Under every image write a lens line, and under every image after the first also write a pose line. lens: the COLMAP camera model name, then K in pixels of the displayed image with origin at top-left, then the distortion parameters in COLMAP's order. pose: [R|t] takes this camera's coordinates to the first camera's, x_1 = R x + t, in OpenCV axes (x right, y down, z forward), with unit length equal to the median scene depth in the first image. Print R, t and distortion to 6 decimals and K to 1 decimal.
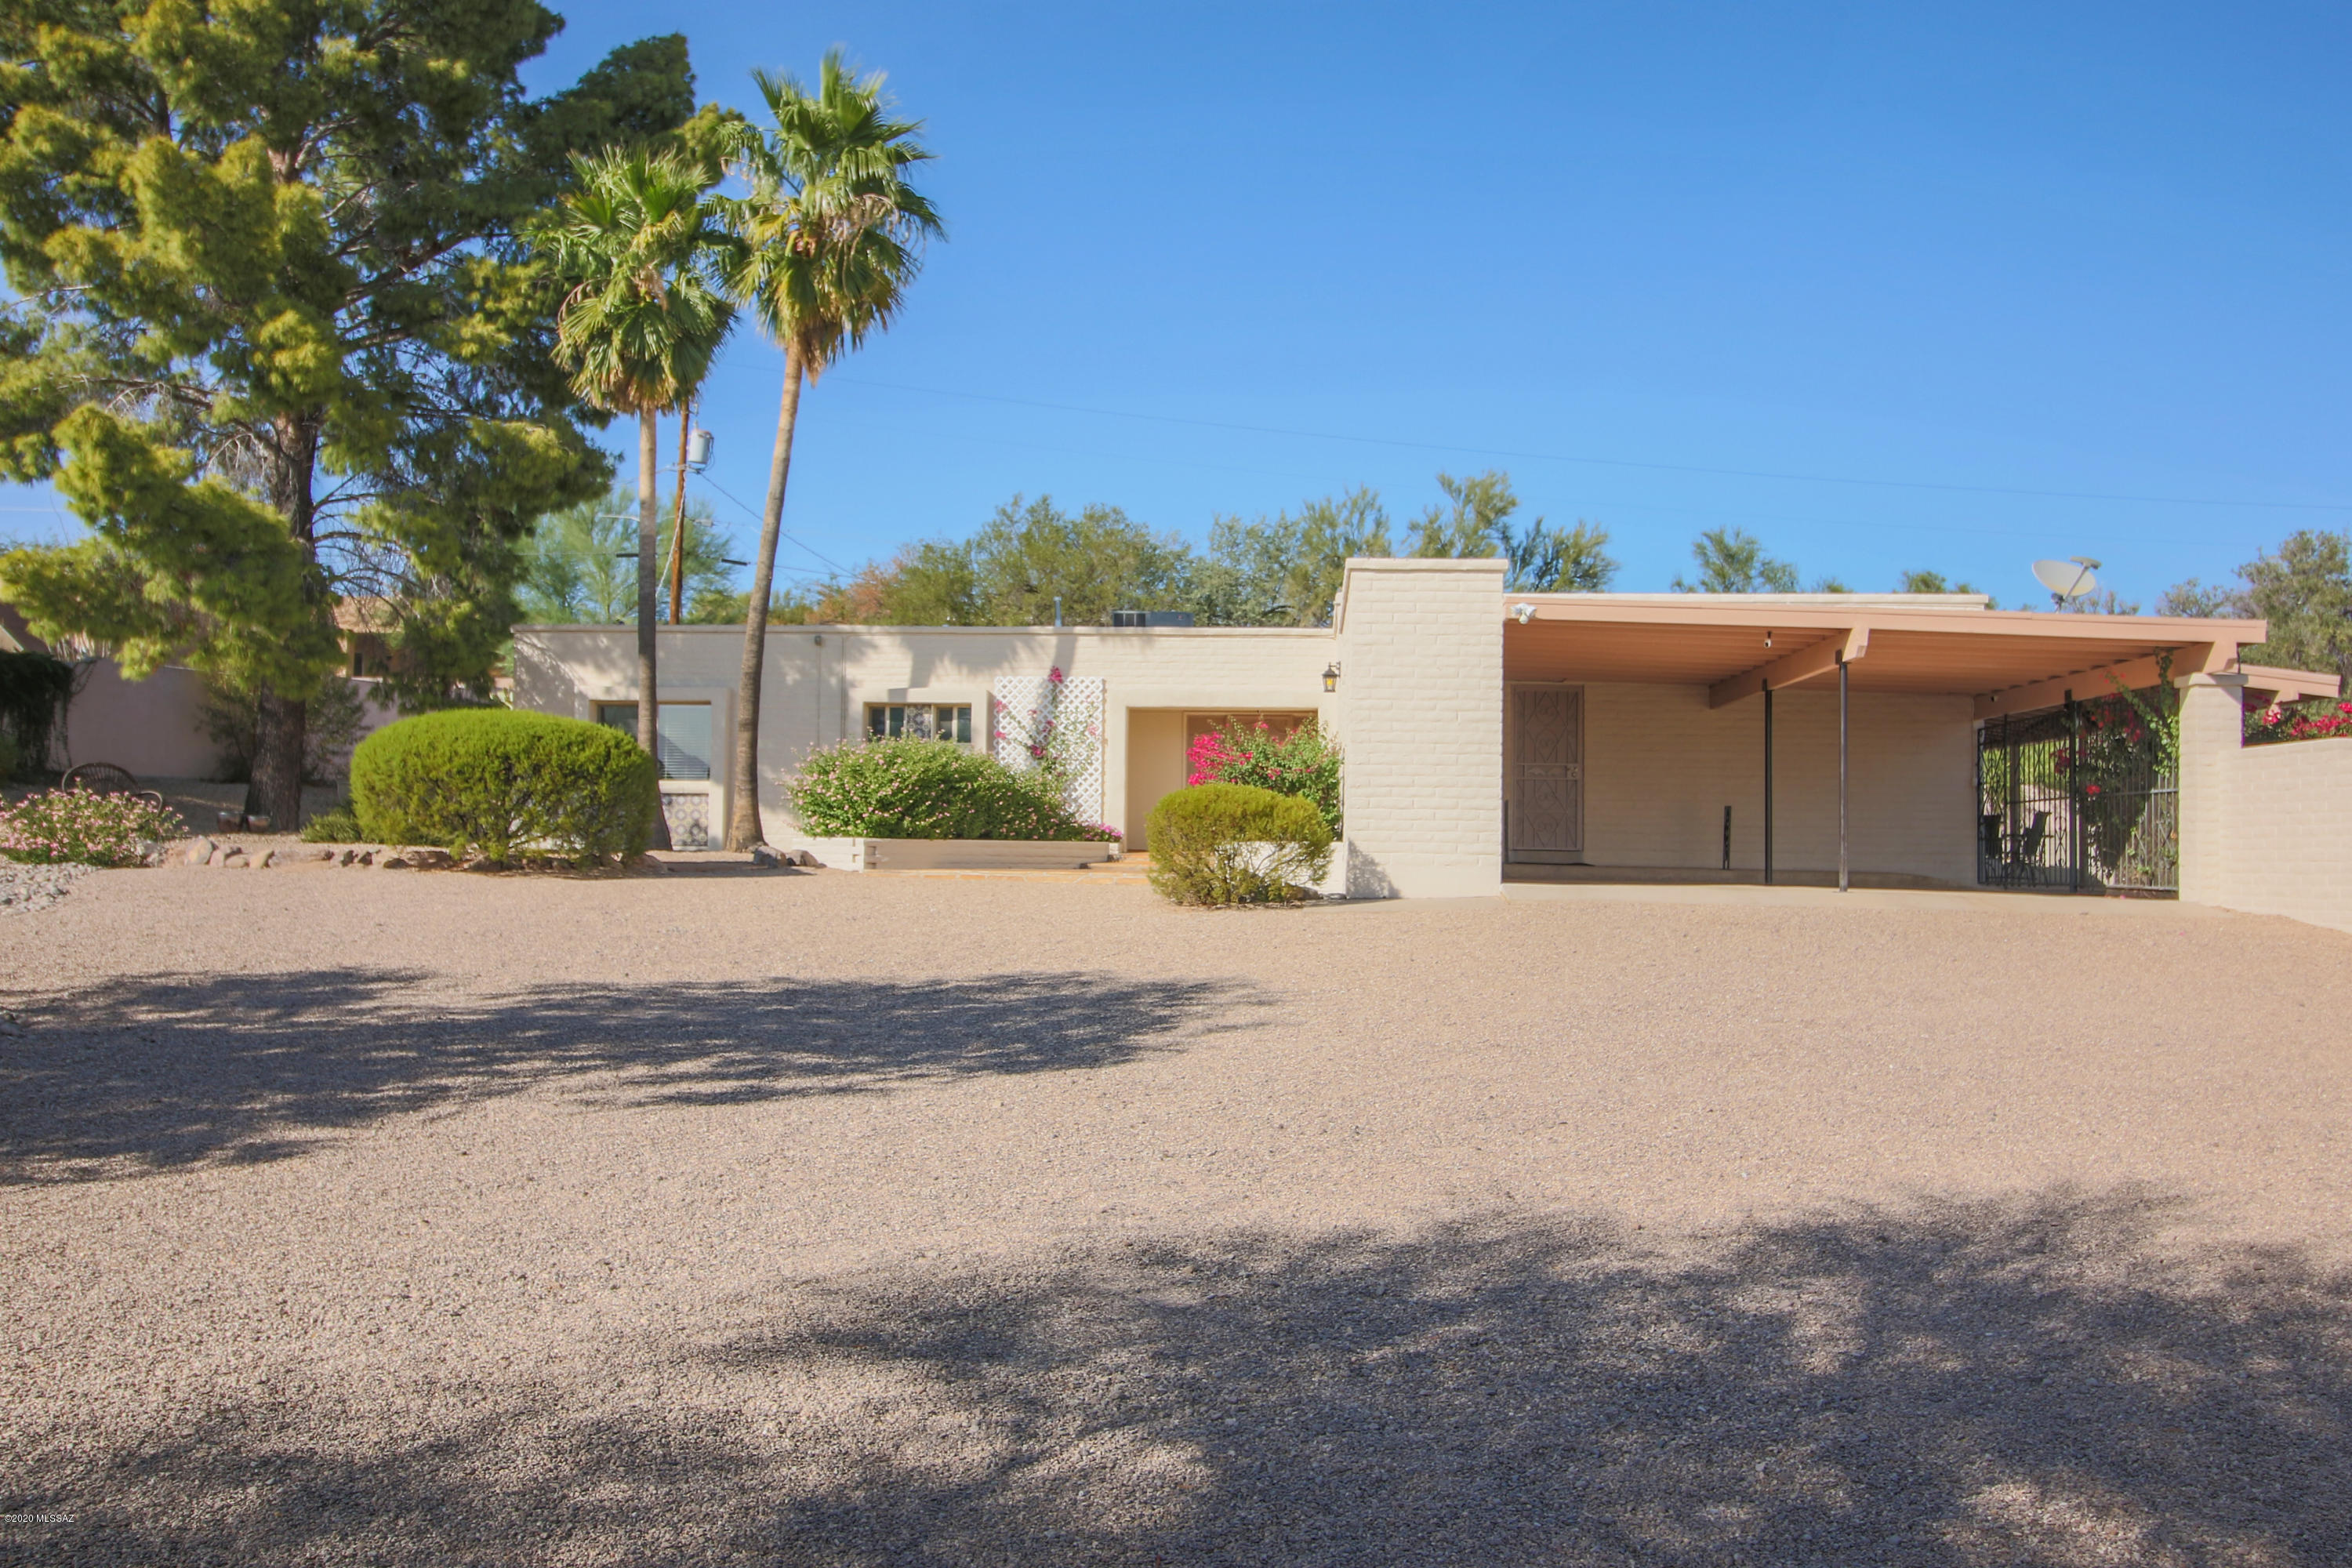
lens RADIAL K [[1791.9, 0, 1176.0], [0, 1791.9, 784.0], [0, 0, 1]] dist [0.000255, -0.000300]
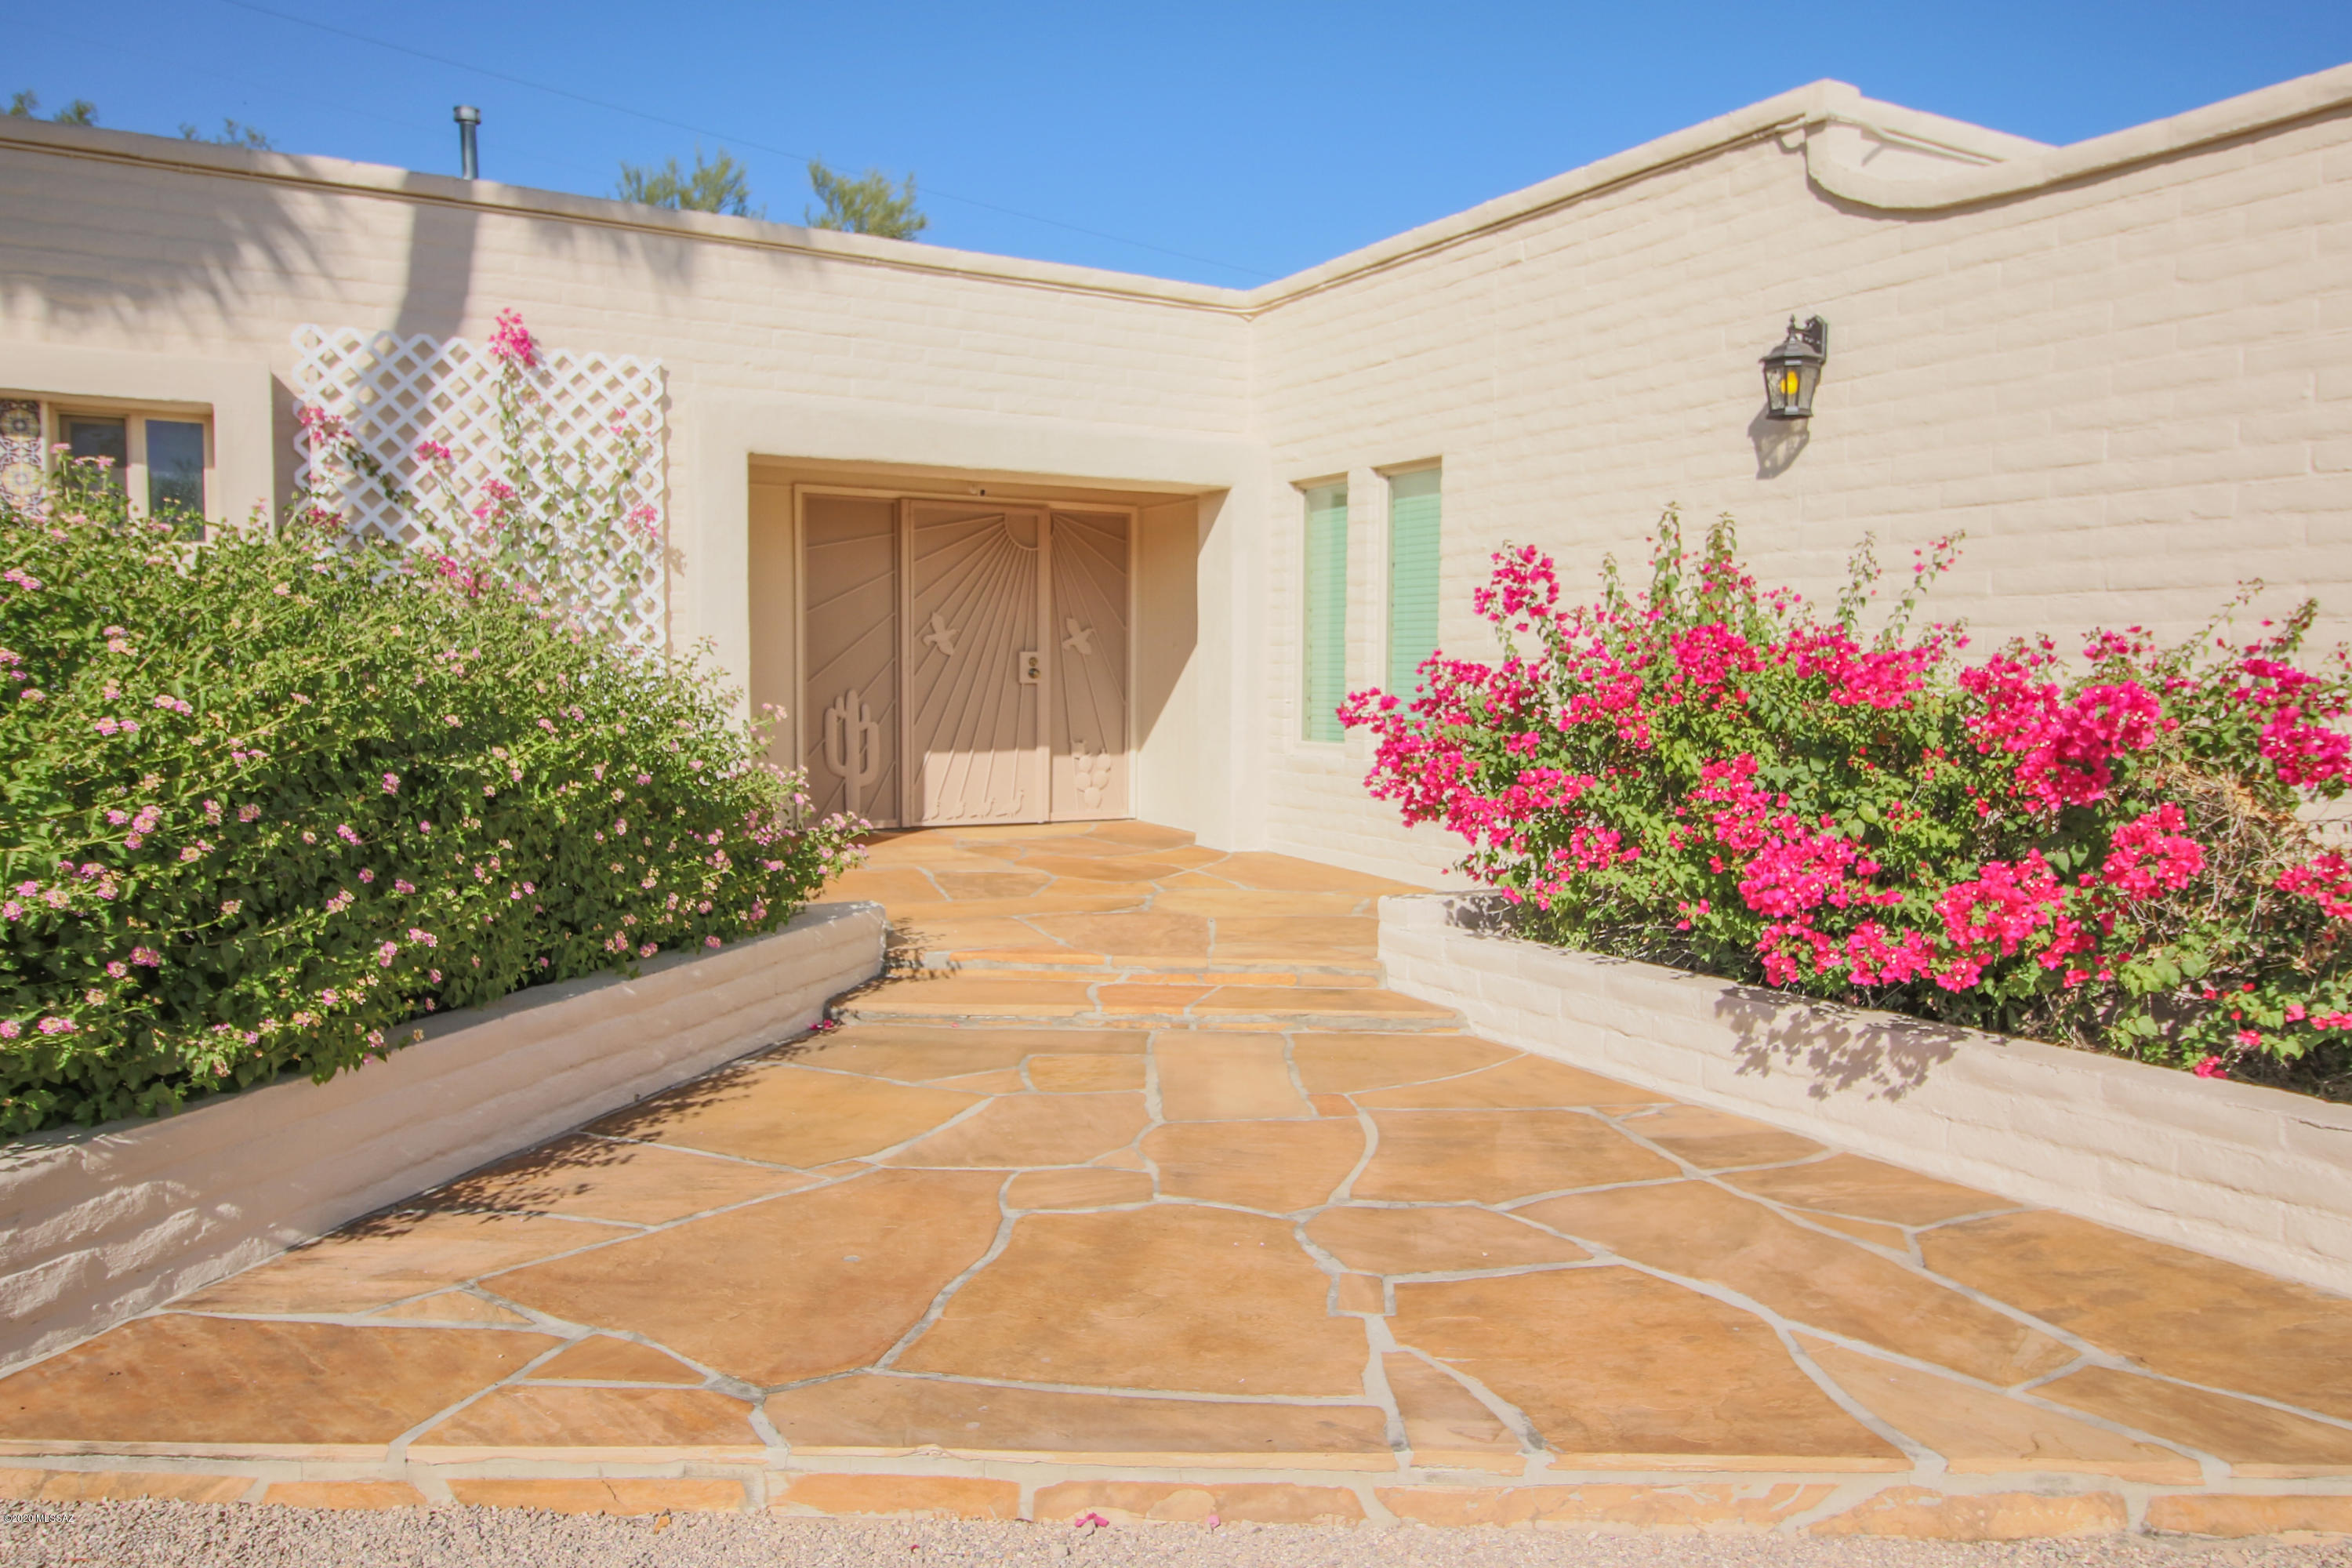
lens RADIAL K [[1813.4, 0, 1176.0], [0, 1813.4, 784.0], [0, 0, 1]] dist [0.000074, -0.000046]
pose [[0.874678, -0.021009, 0.484248, -0.121691], [-0.023512, 0.996045, 0.085682, -0.012248], [-0.484133, -0.086329, 0.870725, 0.656981]]
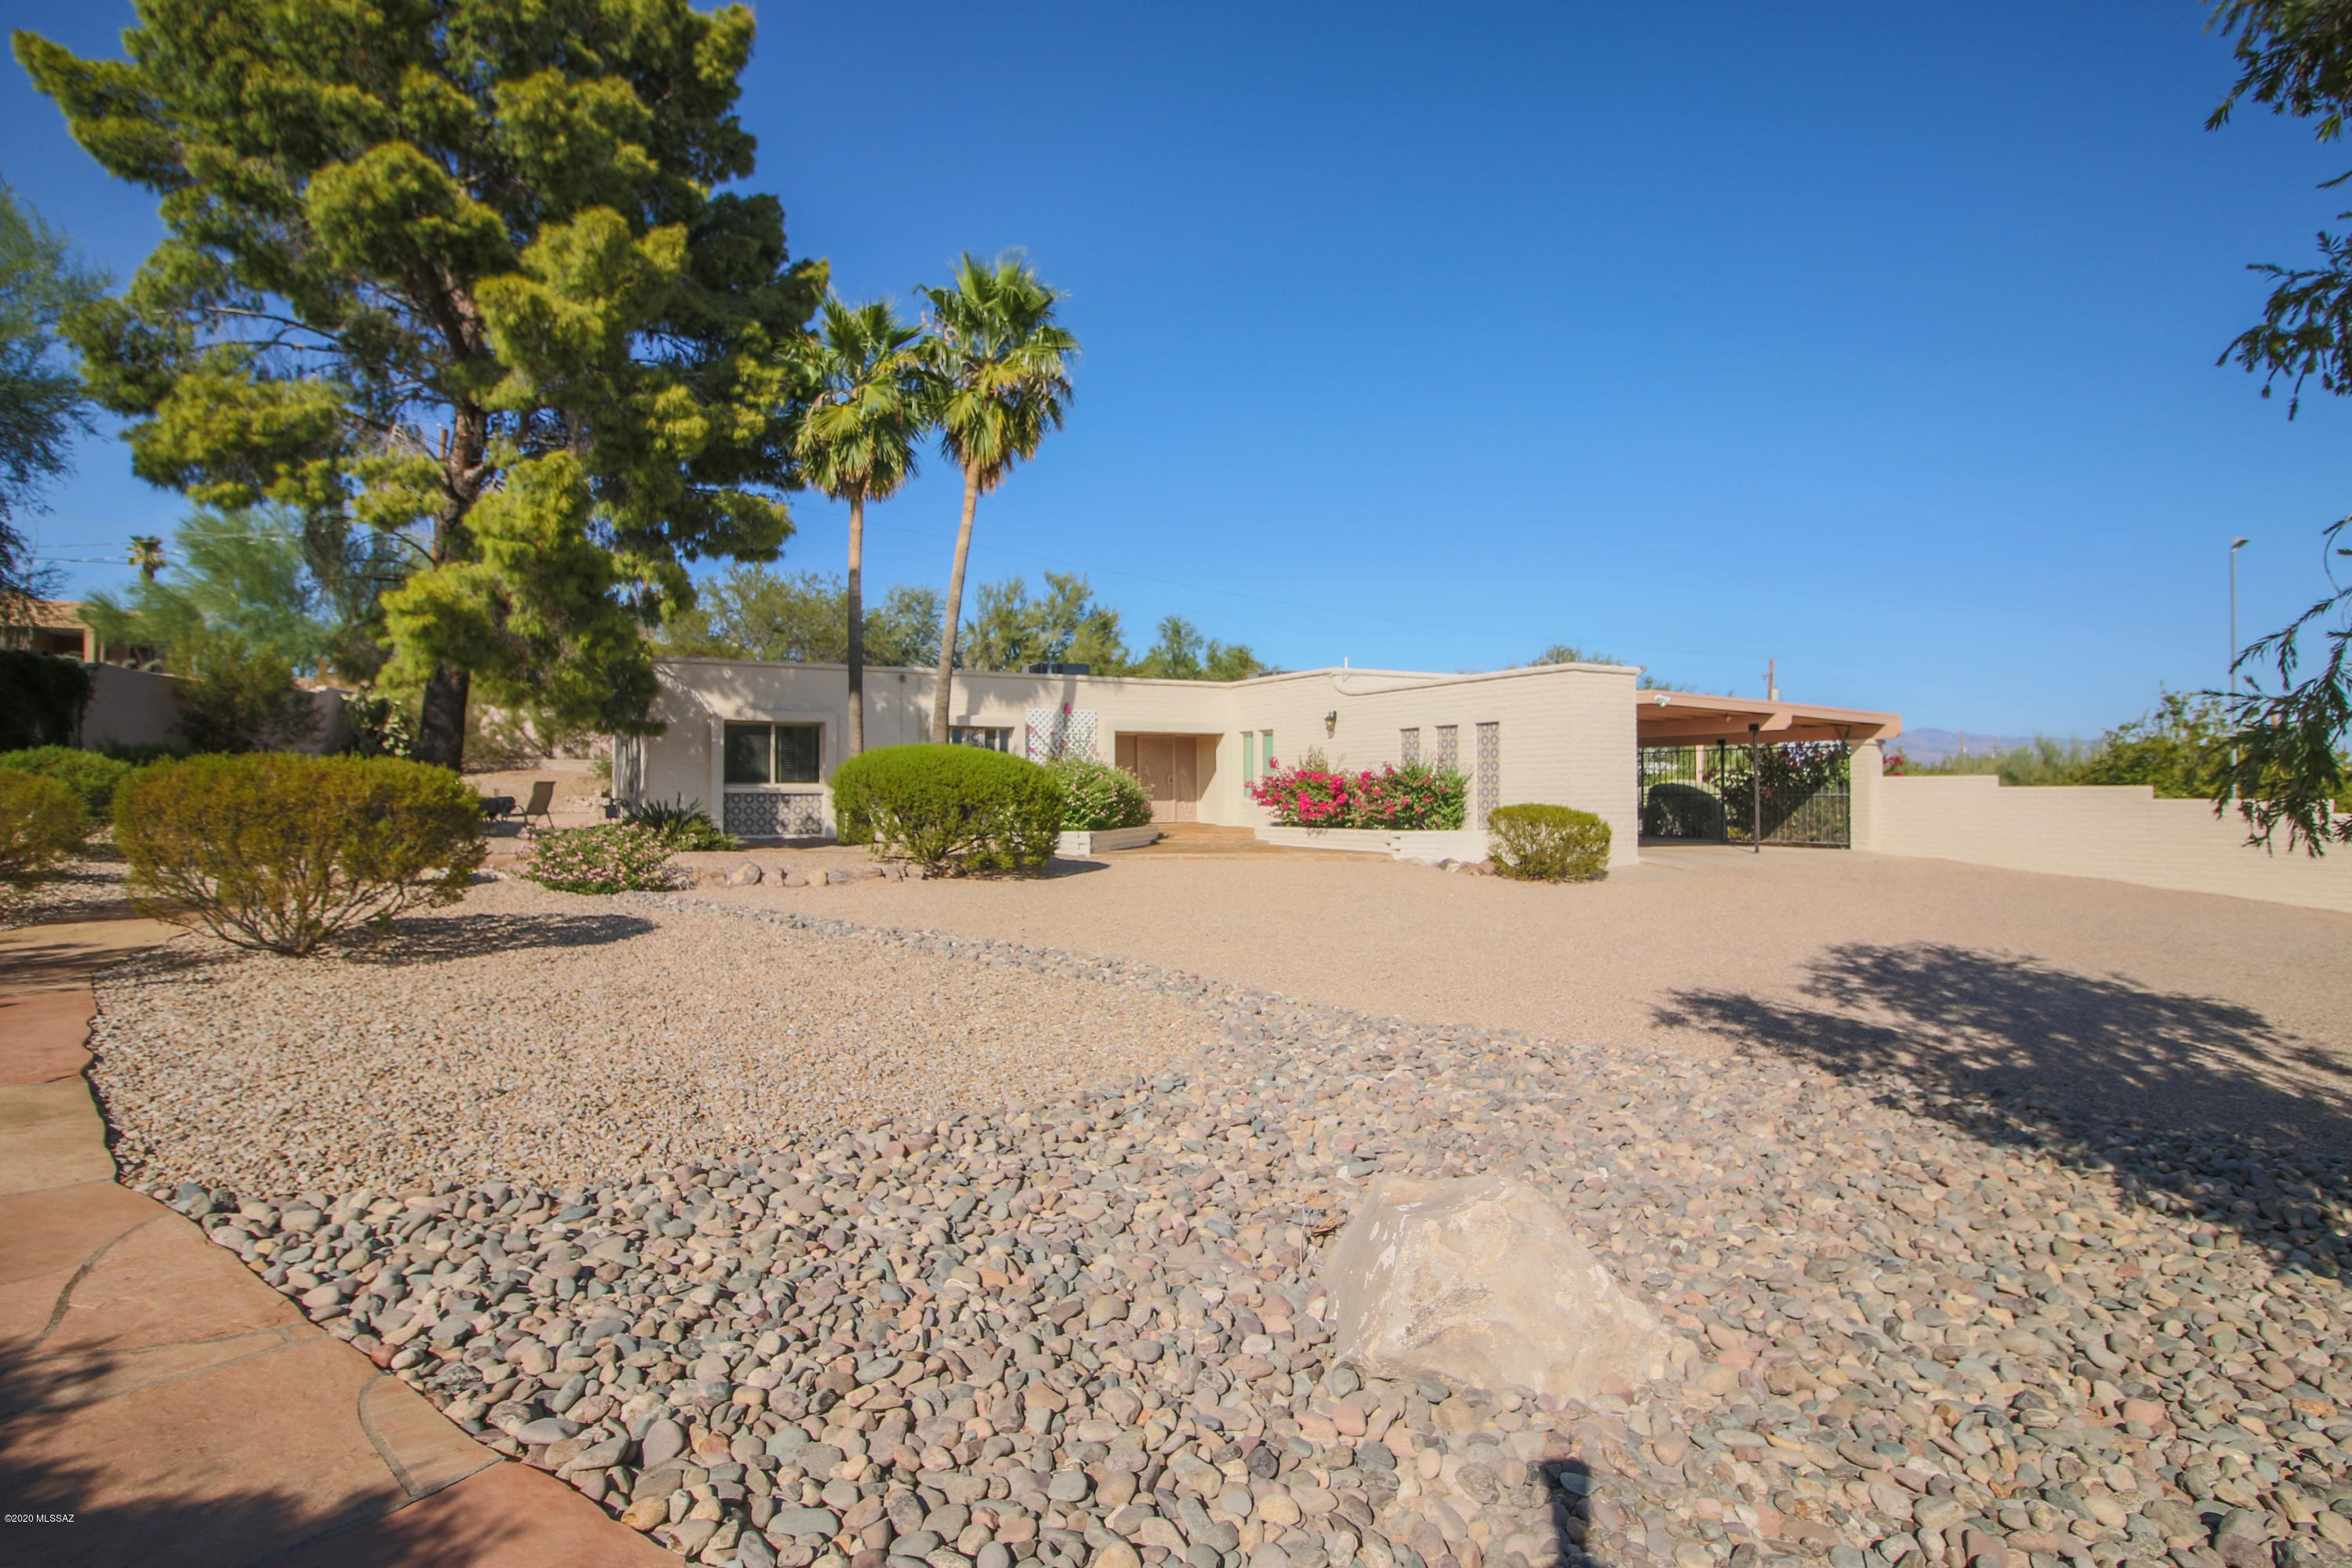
lens RADIAL K [[1081.0, 0, 1189.5], [0, 1081.0, 773.2], [0, 0, 1]] dist [0.000684, -0.012683]
pose [[0.874911, -0.004283, 0.484265, -0.406327], [-0.005712, 0.999800, 0.019162, -0.025709], [-0.484251, -0.019531, 0.874711, 0.183197]]
